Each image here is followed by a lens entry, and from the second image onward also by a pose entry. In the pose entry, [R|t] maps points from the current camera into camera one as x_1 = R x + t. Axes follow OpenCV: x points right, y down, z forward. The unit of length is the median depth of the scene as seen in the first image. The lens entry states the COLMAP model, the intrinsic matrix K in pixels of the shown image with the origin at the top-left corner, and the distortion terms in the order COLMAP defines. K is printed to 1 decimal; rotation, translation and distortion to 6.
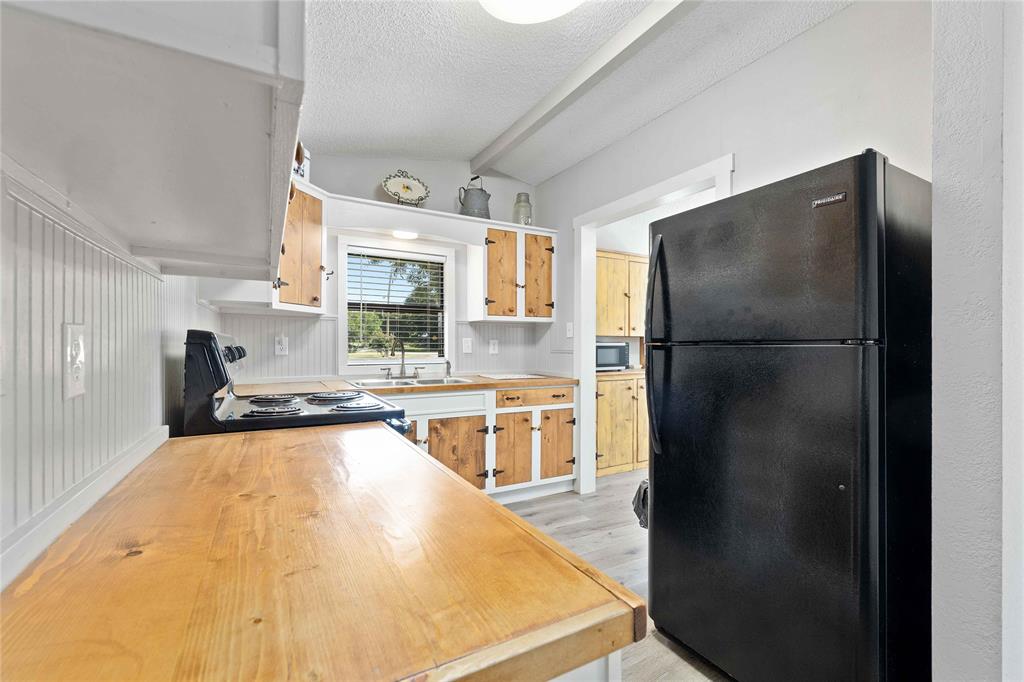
lens RADIAL K [[425.3, 0, 503.0], [0, 425.3, 343.7], [0, 0, 1]] dist [0.001176, 0.000017]
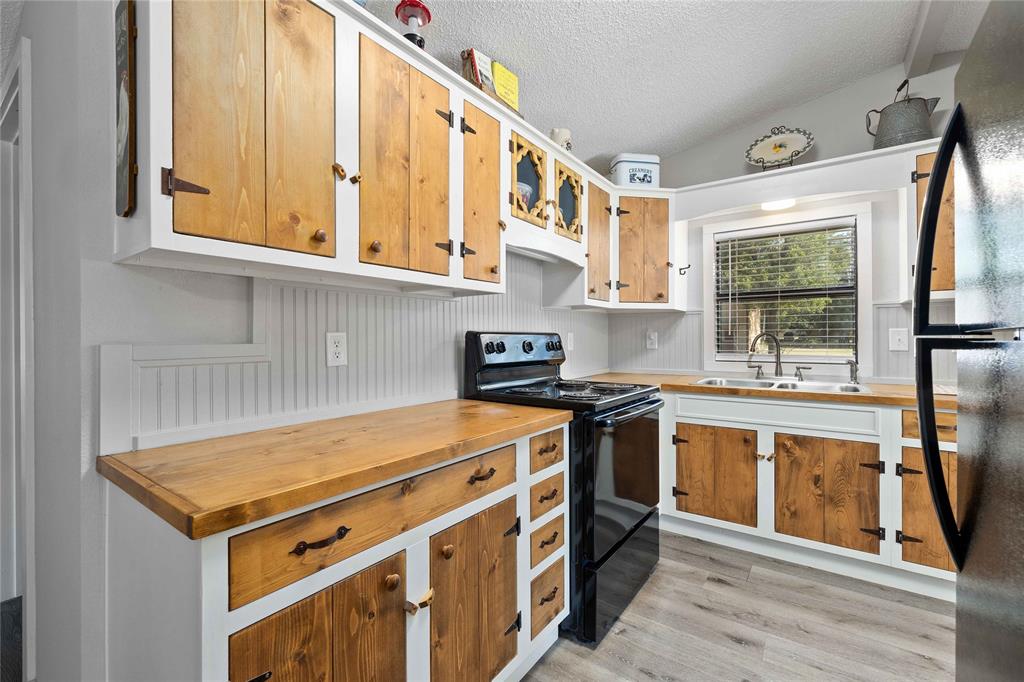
lens RADIAL K [[440.9, 0, 508.8], [0, 440.9, 337.0], [0, 0, 1]] dist [0.001494, 0.000212]
pose [[0.426711, -0.008362, -0.904350, 0.316790], [0.005660, 0.999962, -0.006575, 0.001421], [0.904371, -0.002313, 0.426742, 0.170122]]
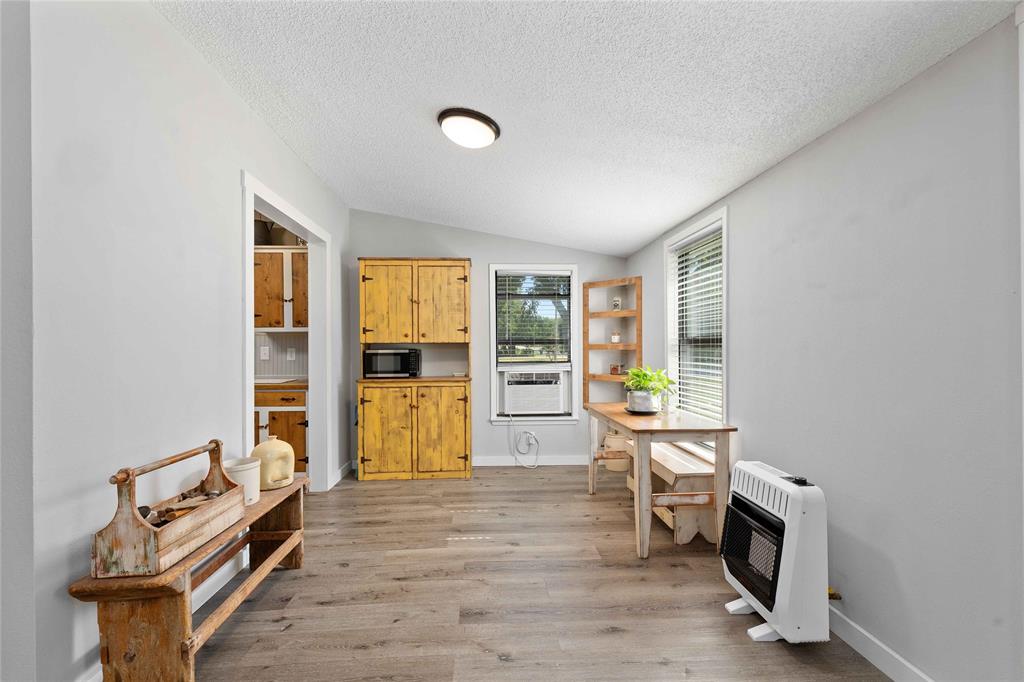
lens RADIAL K [[437.3, 0, 507.9], [0, 437.3, 345.9], [0, 0, 1]] dist [0.000417, 0.000118]
pose [[0.901895, -0.010542, -0.431826, 1.167956], [0.009768, 0.999944, -0.004012, -0.005503], [0.431844, -0.000600, 0.901948, 0.231043]]
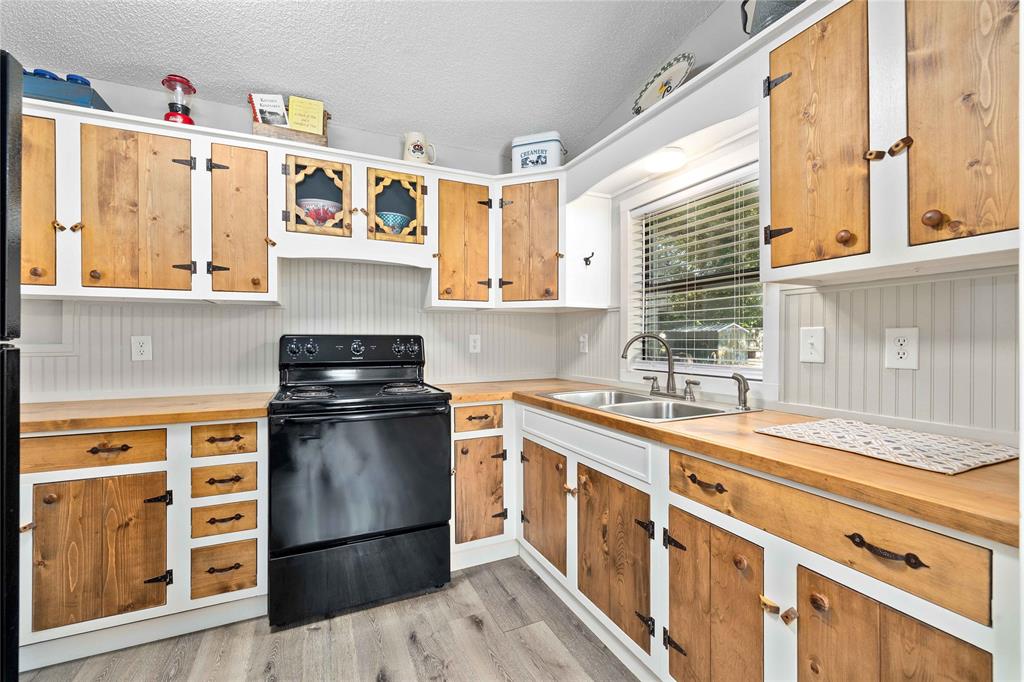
lens RADIAL K [[433.3, 0, 506.8], [0, 433.3, 338.1], [0, 0, 1]] dist [0.000202, -0.000198]
pose [[-0.075507, -0.007630, -0.997116, 0.410822], [0.001935, 0.999968, -0.007798, 0.001150], [0.997143, -0.002518, -0.075489, 0.825135]]
